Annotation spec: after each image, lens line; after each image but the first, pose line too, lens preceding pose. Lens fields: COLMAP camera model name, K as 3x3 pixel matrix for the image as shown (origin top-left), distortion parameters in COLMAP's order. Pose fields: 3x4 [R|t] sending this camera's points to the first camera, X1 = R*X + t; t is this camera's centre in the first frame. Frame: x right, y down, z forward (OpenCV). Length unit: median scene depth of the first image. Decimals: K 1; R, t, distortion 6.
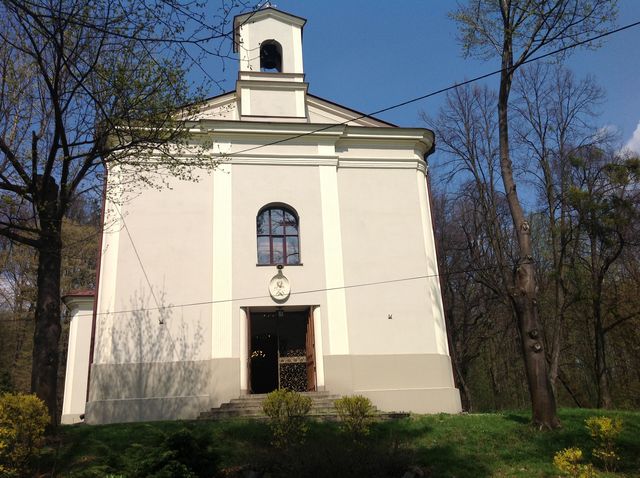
lens RADIAL K [[595.1, 0, 320.0], [0, 595.1, 239.0], [0, 0, 1]] dist [0.182109, -0.500428]
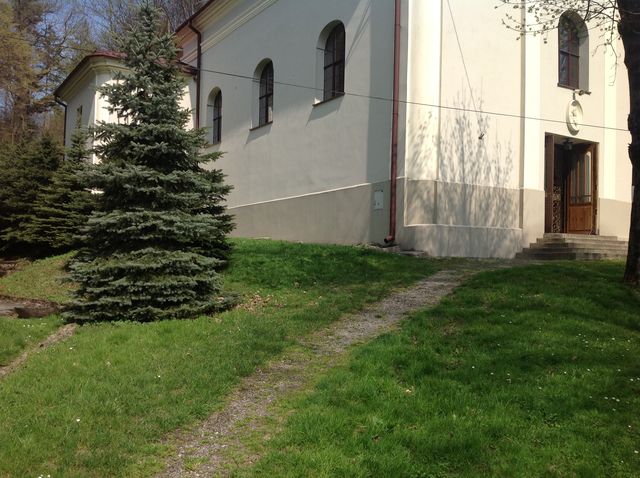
lens RADIAL K [[595.1, 0, 320.0], [0, 595.1, 239.0], [0, 0, 1]] dist [0.182109, -0.500428]
pose [[0.910260, 0.079656, 0.406302, -0.788653], [-0.197661, 0.945875, 0.257390, 0.102809], [-0.363809, -0.314602, 0.876737, 0.328261]]
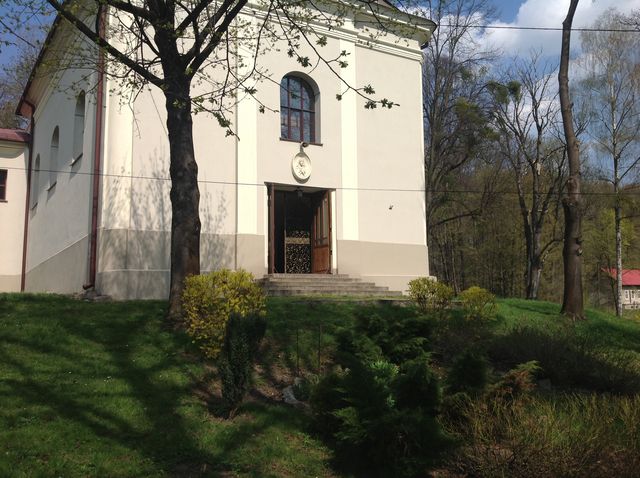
lens RADIAL K [[603.8, 0, 321.9], [0, 603.8, 222.6], [0, 0, 1]] dist [0.117810, -0.003475]
pose [[0.917526, 0.090407, 0.387262, -0.424888], [-0.156435, 0.977359, 0.142470, 0.028248], [-0.365614, -0.191302, 0.910895, 0.101721]]
